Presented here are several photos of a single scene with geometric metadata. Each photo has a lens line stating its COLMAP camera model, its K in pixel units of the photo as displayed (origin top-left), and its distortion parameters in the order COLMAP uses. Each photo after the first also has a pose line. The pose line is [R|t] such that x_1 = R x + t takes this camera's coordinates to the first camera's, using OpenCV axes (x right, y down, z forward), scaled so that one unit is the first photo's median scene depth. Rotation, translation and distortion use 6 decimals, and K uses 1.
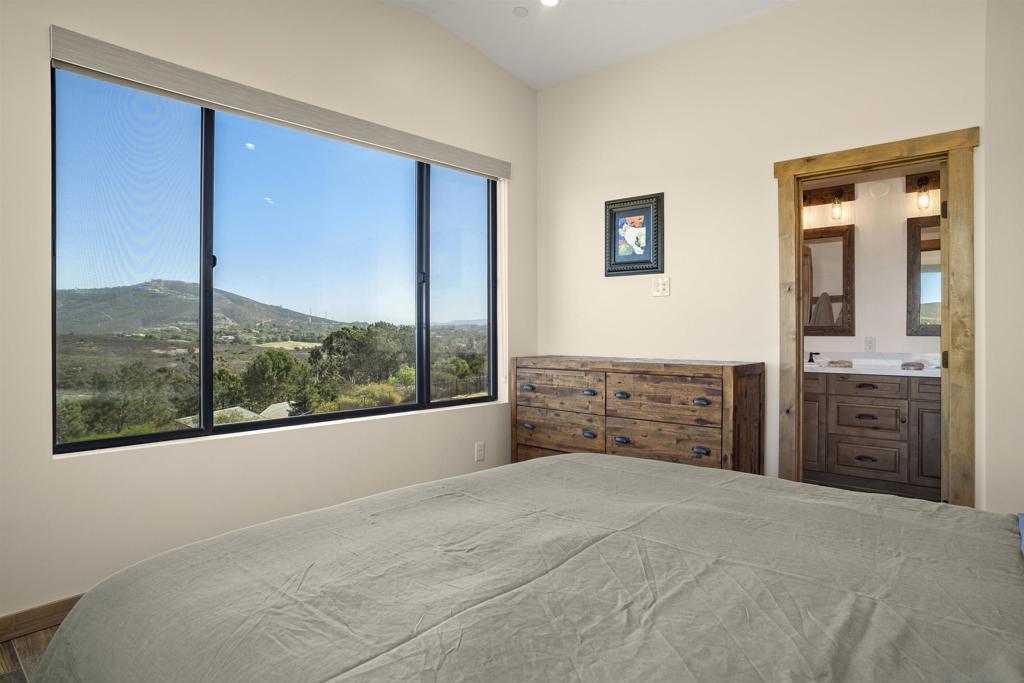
lens RADIAL K [[593.2, 0, 517.6], [0, 593.2, 325.5], [0, 0, 1]] dist [-0.103207, 0.073048]
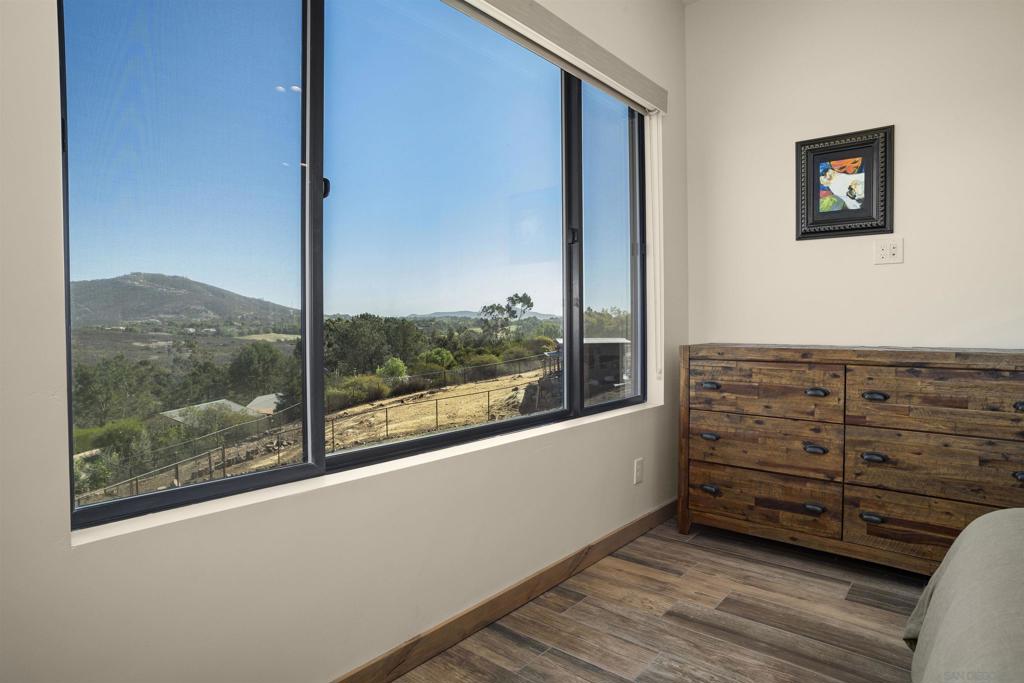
lens RADIAL K [[580.1, 0, 517.2], [0, 580.1, 330.4], [0, 0, 1]] dist [-0.098469, 0.065146]
pose [[0.999382, -0.003177, 0.035020, -0.250815], [0.002380, 0.999738, 0.022766, 0.017648], [-0.035083, -0.022668, 0.999127, 0.284767]]
